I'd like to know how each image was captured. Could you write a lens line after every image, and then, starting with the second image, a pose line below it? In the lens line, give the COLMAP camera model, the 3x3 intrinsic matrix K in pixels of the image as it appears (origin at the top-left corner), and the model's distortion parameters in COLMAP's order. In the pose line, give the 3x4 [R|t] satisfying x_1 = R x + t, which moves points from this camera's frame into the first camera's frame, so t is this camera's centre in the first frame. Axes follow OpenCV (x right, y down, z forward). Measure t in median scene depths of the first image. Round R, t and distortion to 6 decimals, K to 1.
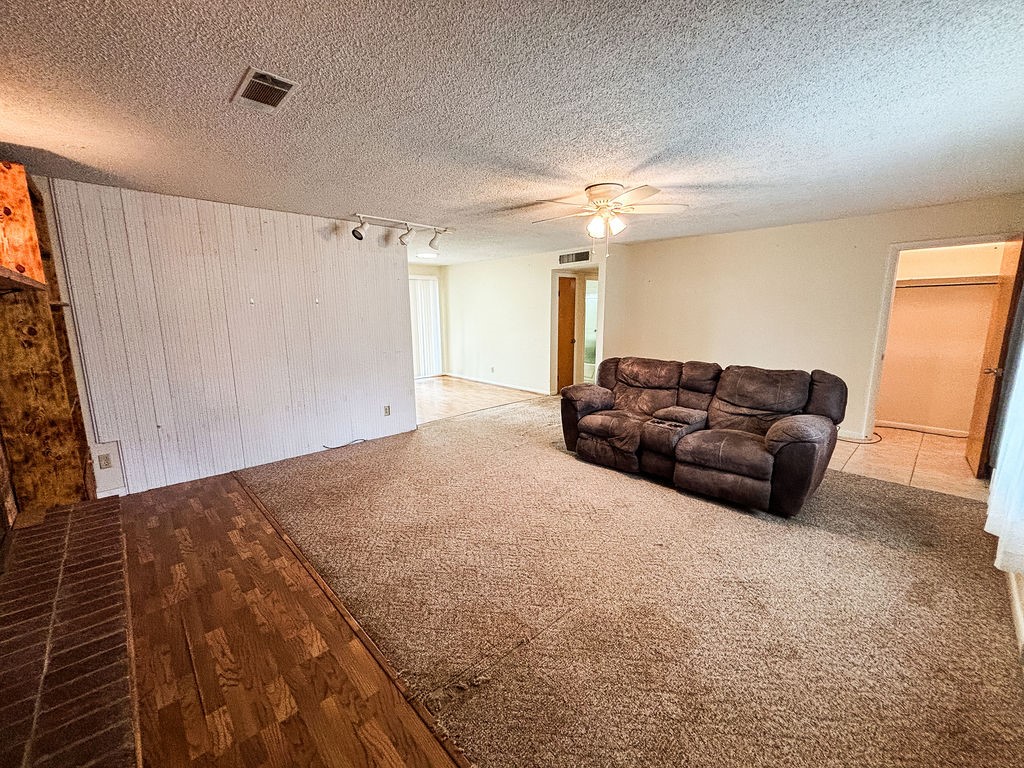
lens RADIAL K [[415.6, 0, 511.8], [0, 415.6, 381.5], [0, 0, 1]] dist [0.014849, 0.000110]
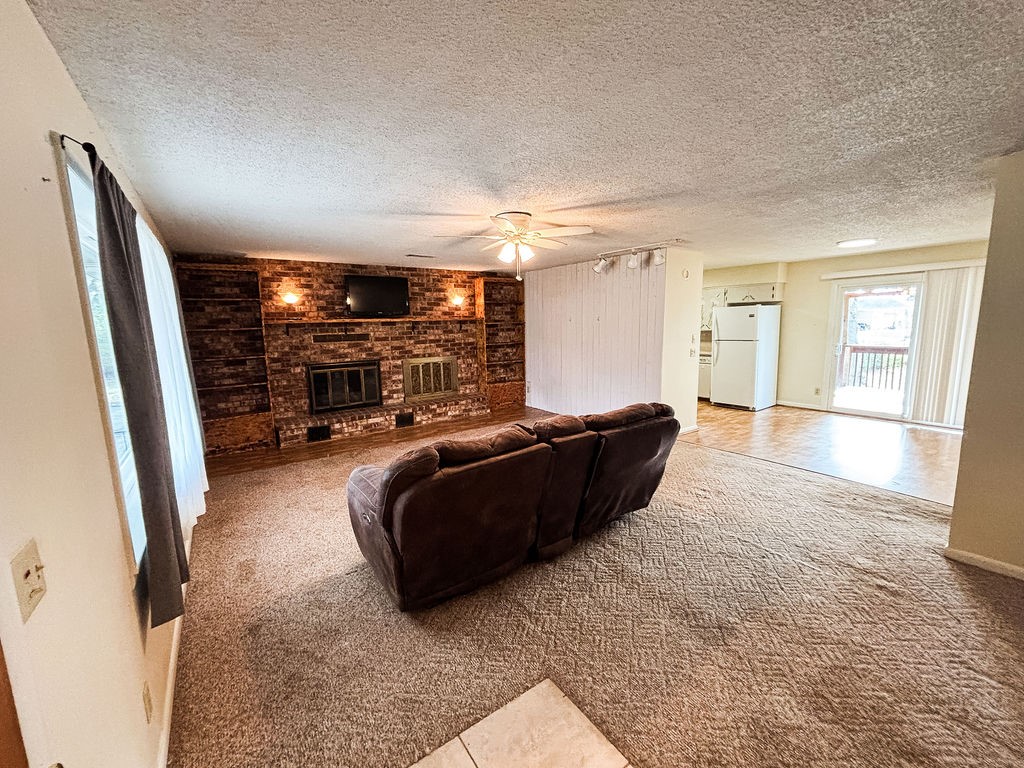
lens RADIAL K [[415.6, 0, 511.8], [0, 415.6, 381.5], [0, 0, 1]] dist [0.014849, 0.000110]
pose [[-0.151425, 0.153038, -0.976550, 1.296411], [-0.144096, 0.973971, 0.174977, -0.244566], [0.977910, 0.167213, -0.125431, 1.199490]]
